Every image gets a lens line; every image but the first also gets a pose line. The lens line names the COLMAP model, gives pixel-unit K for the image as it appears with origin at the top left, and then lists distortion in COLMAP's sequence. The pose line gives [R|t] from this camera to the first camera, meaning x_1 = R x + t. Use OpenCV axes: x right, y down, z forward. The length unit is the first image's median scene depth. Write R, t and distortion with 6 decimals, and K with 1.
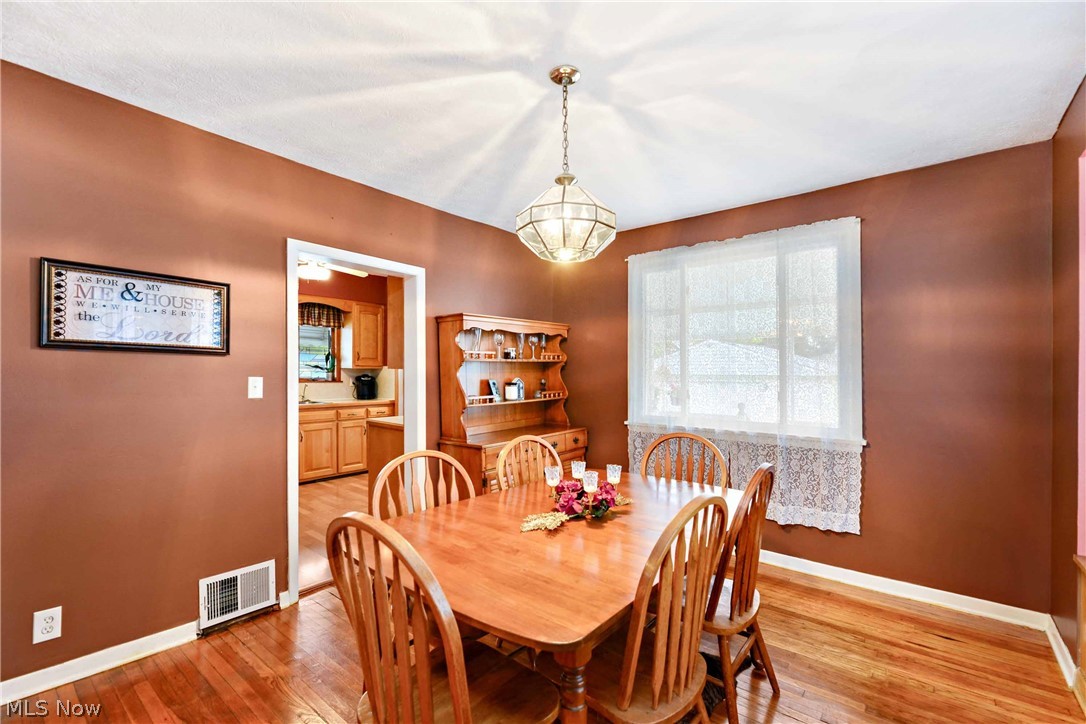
lens RADIAL K [[474.0, 0, 550.7], [0, 474.0, 367.9], [0, 0, 1]] dist [0.004422, -0.000352]
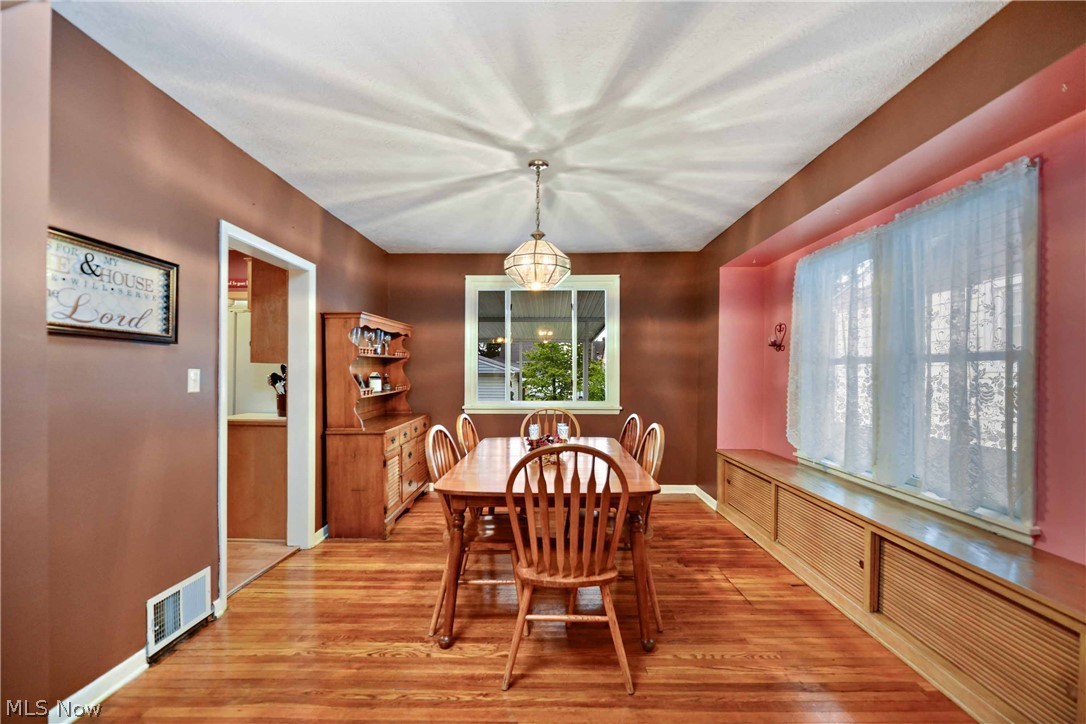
lens RADIAL K [[450.4, 0, 540.2], [0, 450.4, 370.2], [0, 0, 1]] dist [0.000554, -0.003708]
pose [[0.782034, -0.002029, 0.623232, -0.670756], [-0.002490, 0.999977, 0.006381, 0.014987], [-0.623231, -0.006542, 0.782011, -0.089129]]
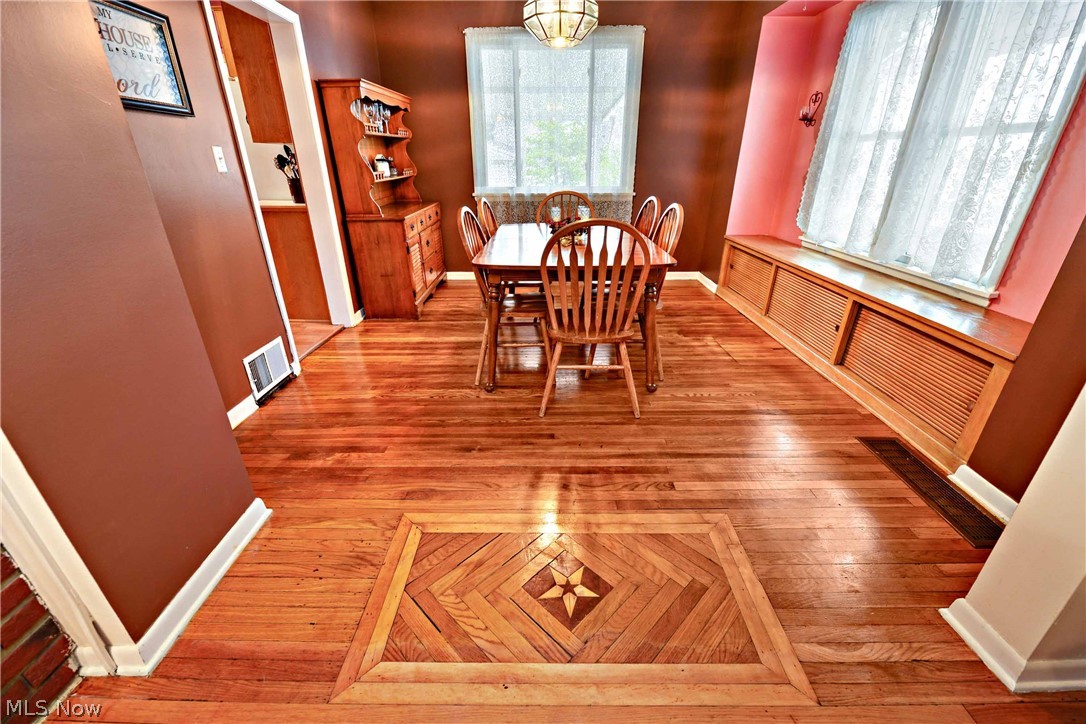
lens RADIAL K [[450.4, 0, 543.3], [0, 450.4, 370.3], [0, 0, 1]] dist [0.000554, -0.003708]
pose [[0.772837, -0.276532, 0.571185, -0.781096], [0.003915, 0.902126, 0.431455, 0.038260], [-0.634592, -0.331208, 0.698279, -0.124061]]
